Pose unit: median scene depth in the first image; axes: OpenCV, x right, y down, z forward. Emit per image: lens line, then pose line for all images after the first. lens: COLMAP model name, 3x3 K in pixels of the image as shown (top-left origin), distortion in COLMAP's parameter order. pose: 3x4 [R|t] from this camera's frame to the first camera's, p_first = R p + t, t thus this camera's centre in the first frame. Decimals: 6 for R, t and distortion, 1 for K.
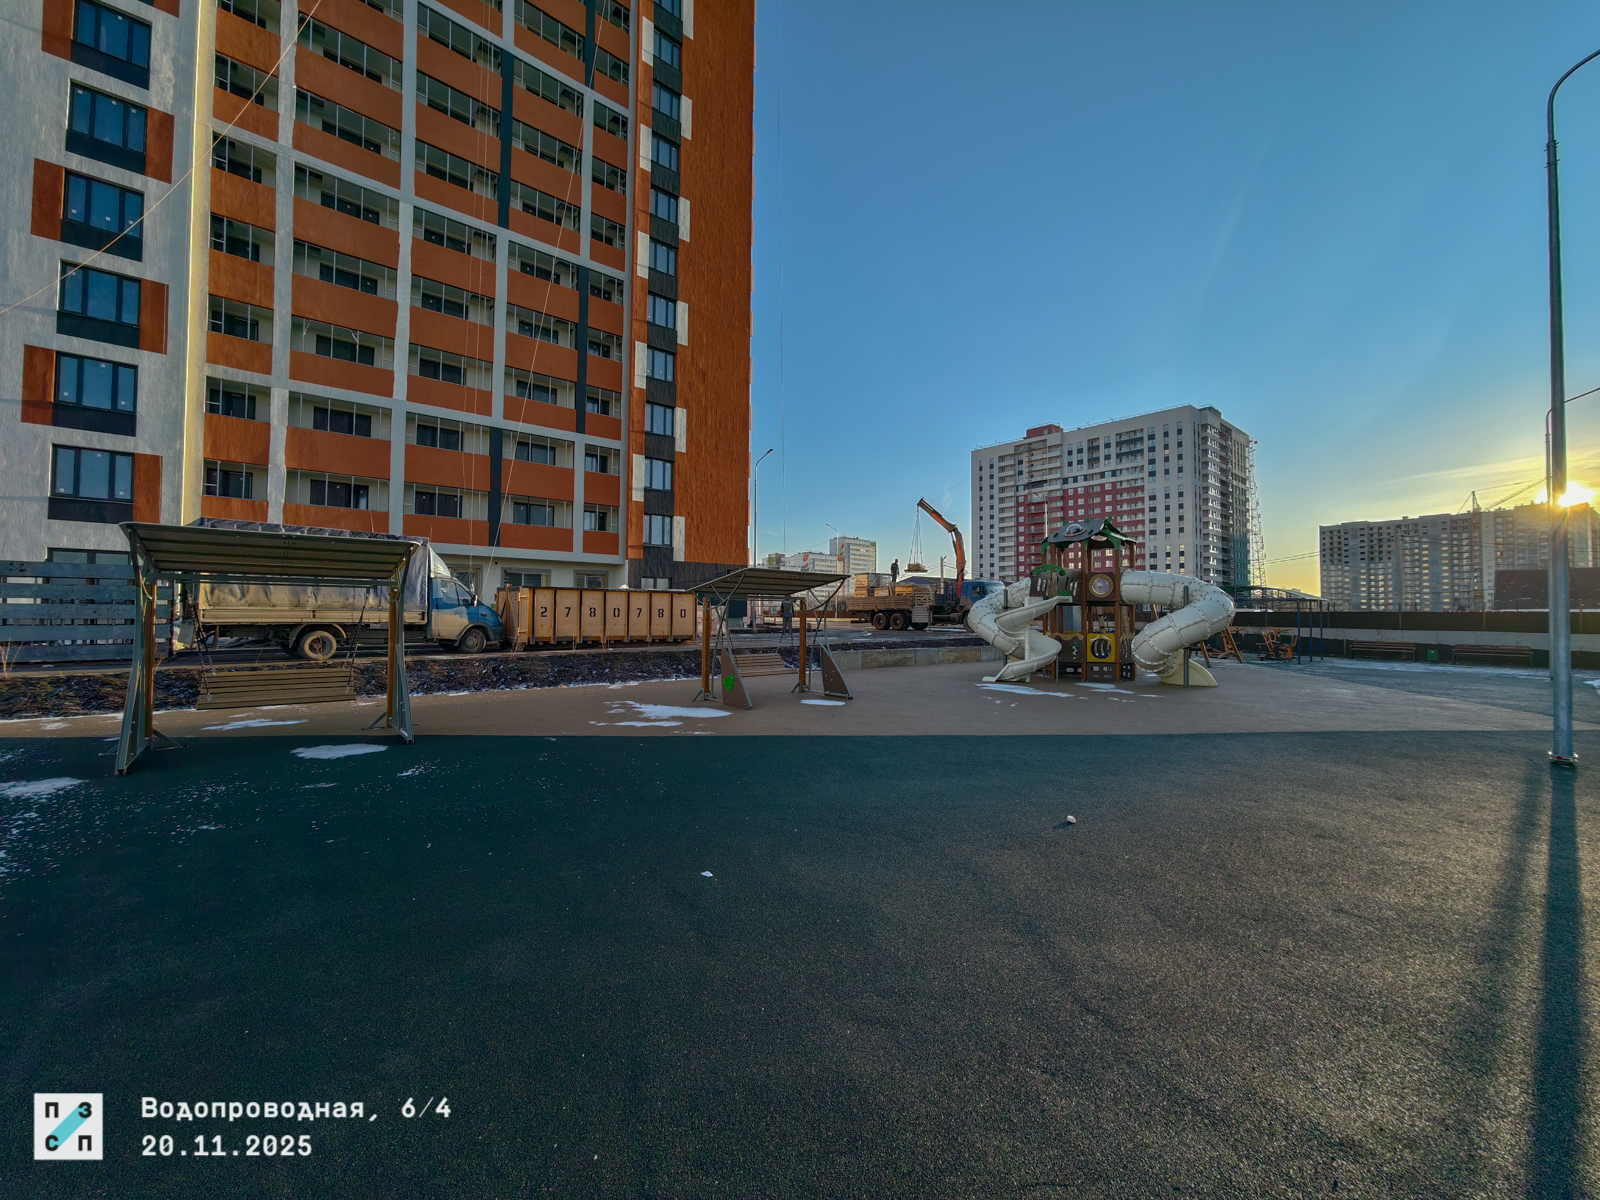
lens RADIAL K [[641.1, 0, 792.8], [0, 641.1, 590.5], [0, 0, 1]] dist [-0.012994, 0.000861]
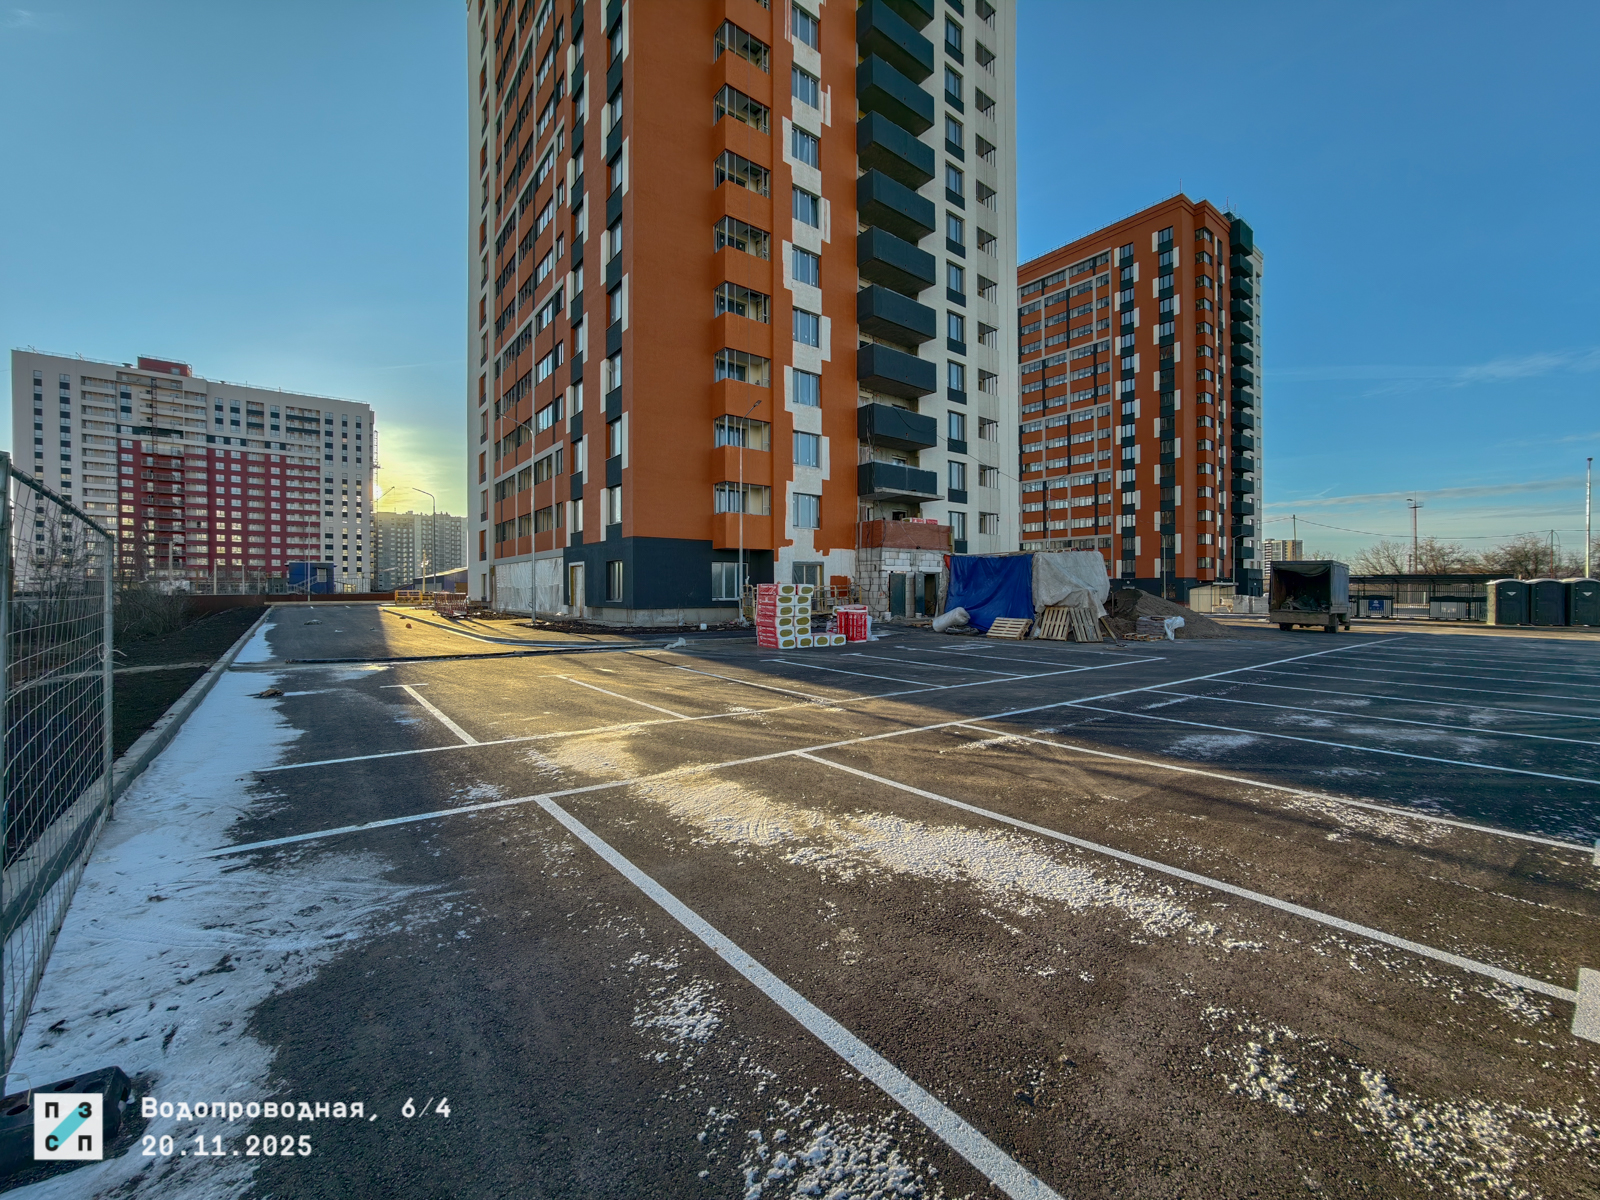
lens RADIAL K [[641.1, 0, 791.4], [0, 641.1, 591.2], [0, 0, 1]] dist [-0.012994, 0.000861]
pose [[0.032038, -0.011073, 0.999425, -0.414147], [-0.033507, 0.999365, 0.012146, -0.002389], [-0.998925, -0.033877, 0.031646, 0.188337]]
